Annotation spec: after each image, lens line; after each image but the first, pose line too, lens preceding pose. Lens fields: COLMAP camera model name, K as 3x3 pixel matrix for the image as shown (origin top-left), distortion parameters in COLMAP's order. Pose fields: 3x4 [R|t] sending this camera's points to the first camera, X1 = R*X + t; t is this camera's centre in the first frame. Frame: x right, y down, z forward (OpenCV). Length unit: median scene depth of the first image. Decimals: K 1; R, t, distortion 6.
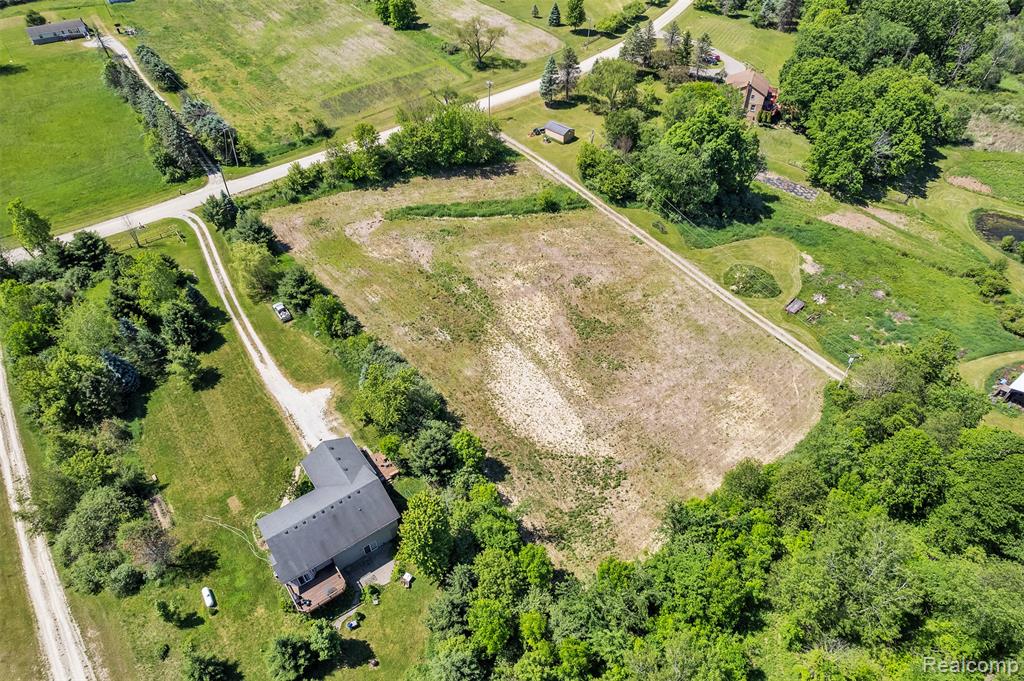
lens RADIAL K [[656.4, 0, 512.9], [0, 656.4, 342.2], [0, 0, 1]] dist [-0.078673, 0.073673]
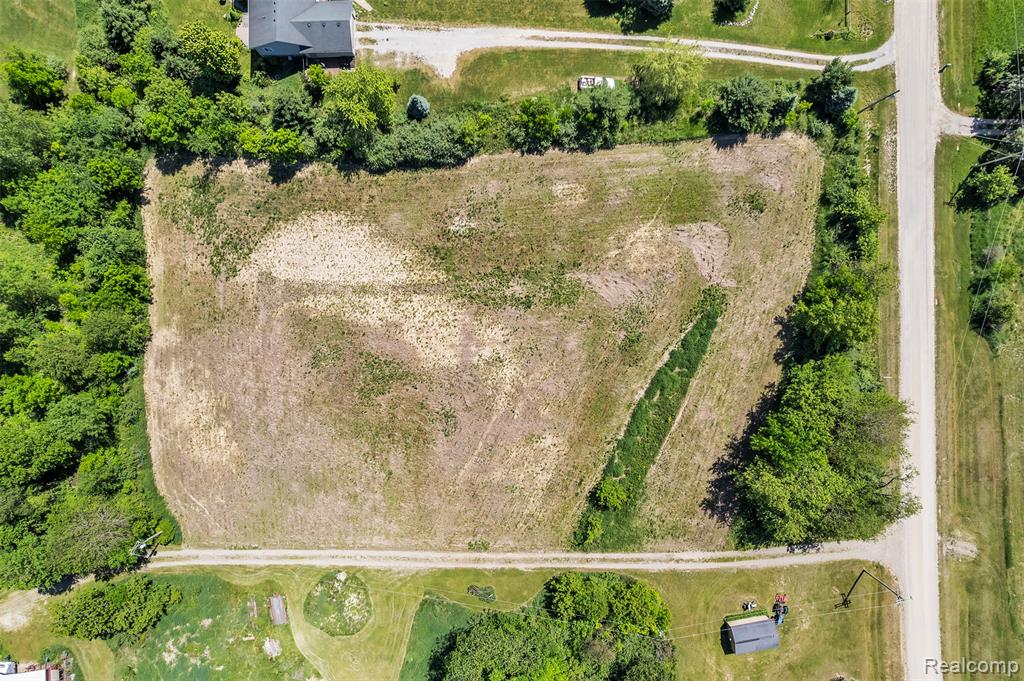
lens RADIAL K [[656.4, 0, 512.9], [0, 656.4, 342.2], [0, 0, 1]] dist [-0.078673, 0.073673]
pose [[-0.591743, 0.806058, 0.010511, -0.027218], [-0.560328, -0.420652, 0.713502, -0.626049], [0.579545, 0.416321, 0.700574, 0.422581]]
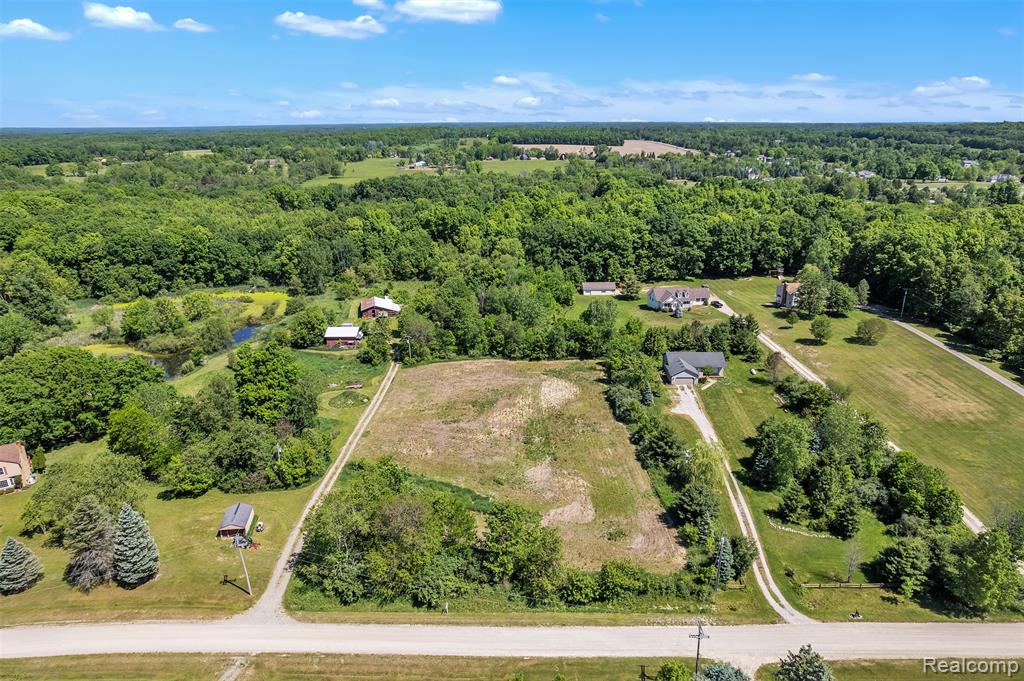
lens RADIAL K [[656.0, 0, 512.0], [0, 656.0, 340.5], [0, 0, 1]] dist [-0.066777, 0.055266]
pose [[-0.790076, -0.190285, 0.582727, -0.638518], [0.435018, 0.495717, 0.751681, -0.988381], [-0.431901, 0.847382, -0.308877, 1.133474]]
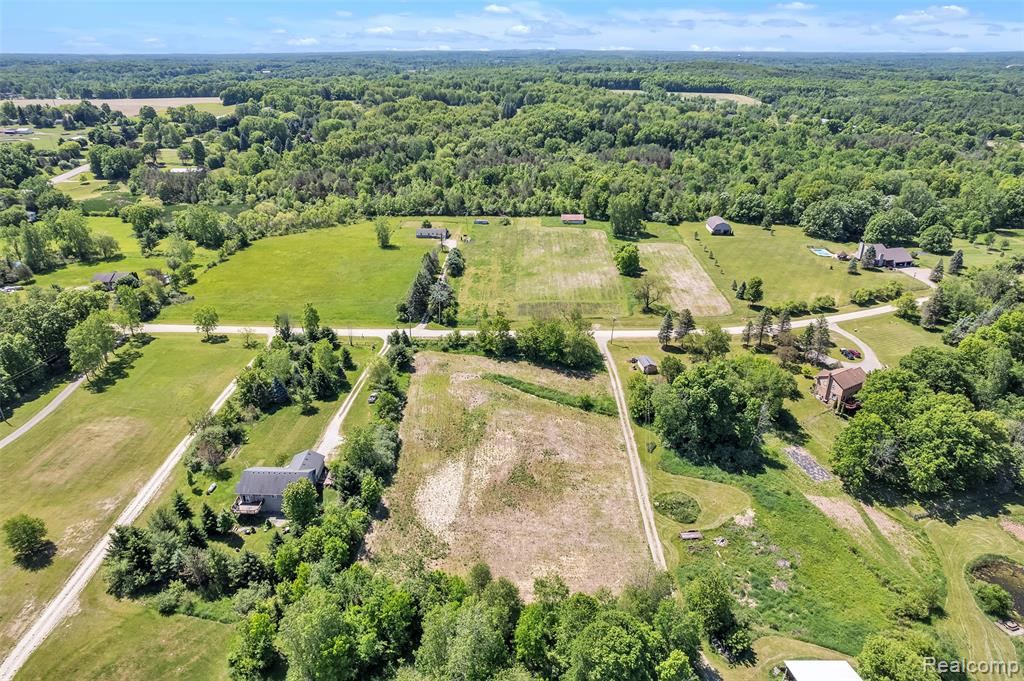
lens RADIAL K [[656.0, 0, 512.0], [0, 656.0, 340.5], [0, 0, 1]] dist [-0.066777, 0.055266]
pose [[0.789421, 0.253957, -0.558856, 0.692595], [-0.429557, 0.878905, -0.207382, 0.015292], [0.438515, 0.403772, 0.802915, -0.193268]]
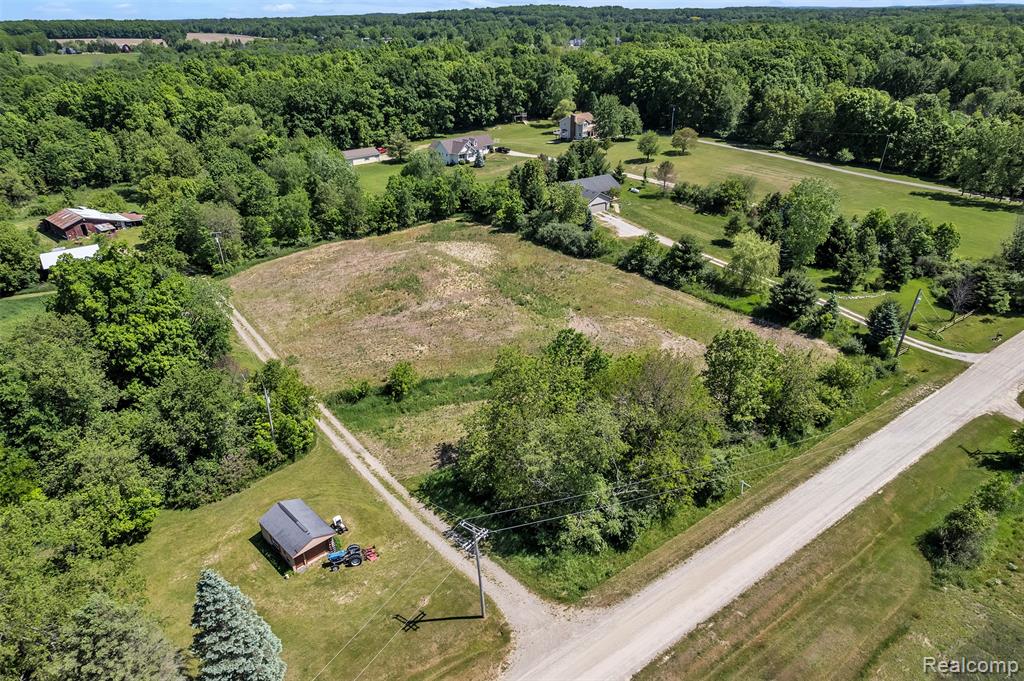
lens RADIAL K [[656.0, 0, 512.0], [0, 656.0, 340.5], [0, 0, 1]] dist [-0.066777, 0.055266]
pose [[-0.999556, 0.003439, 0.029604, -0.076072], [0.029168, 0.316909, 0.948007, -0.864015], [-0.006122, 0.948450, -0.316869, 1.242123]]
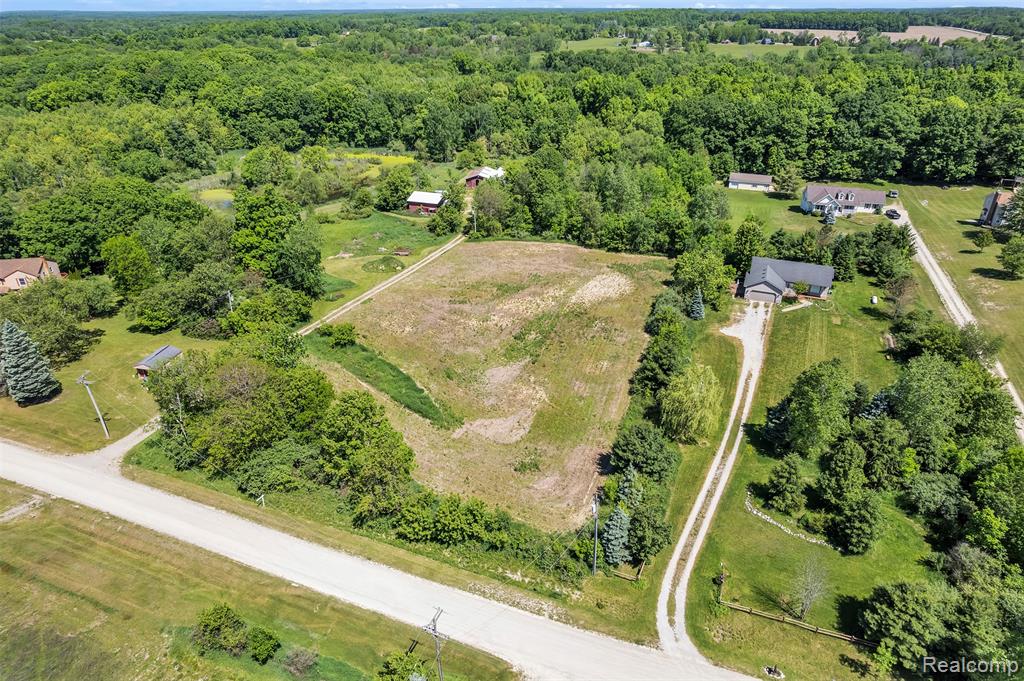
lens RADIAL K [[656.4, 0, 512.9], [0, 656.4, 342.2], [0, 0, 1]] dist [-0.078673, 0.073673]
pose [[-0.520589, -0.390714, 0.759163, -0.732869], [0.601864, 0.462734, 0.650875, -0.663836], [-0.605597, 0.795751, -0.005737, 0.947448]]
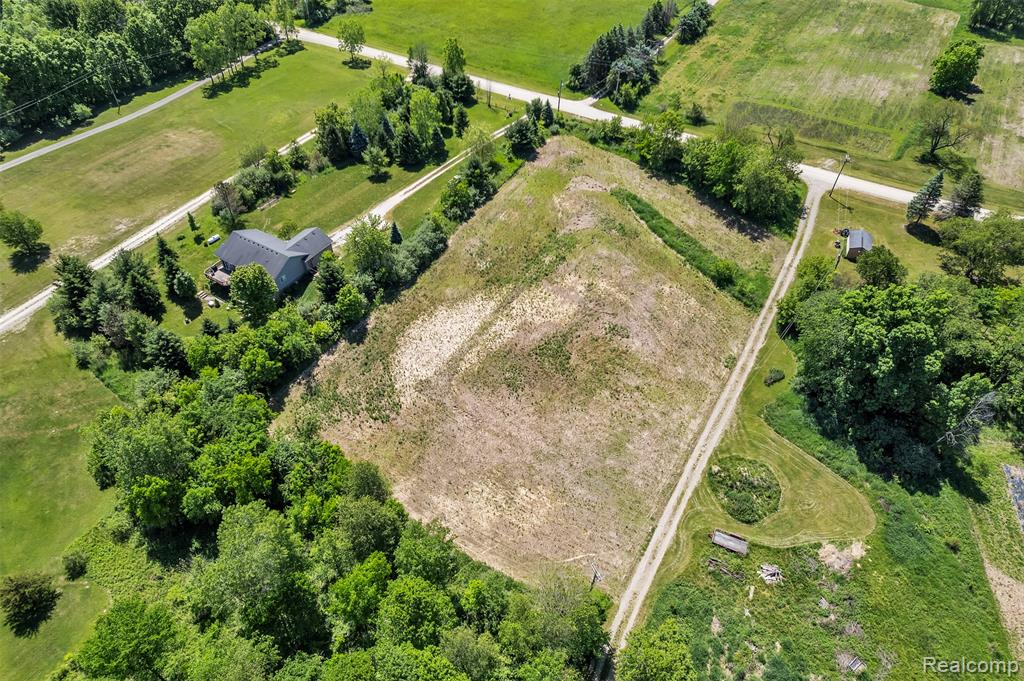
lens RADIAL K [[656.4, 0, 512.9], [0, 656.4, 342.2], [0, 0, 1]] dist [-0.078673, 0.073673]
pose [[0.373827, 0.654426, -0.657252, 0.629610], [-0.652783, 0.689042, 0.314794, -0.261014], [0.658884, 0.311364, 0.684780, 0.257543]]
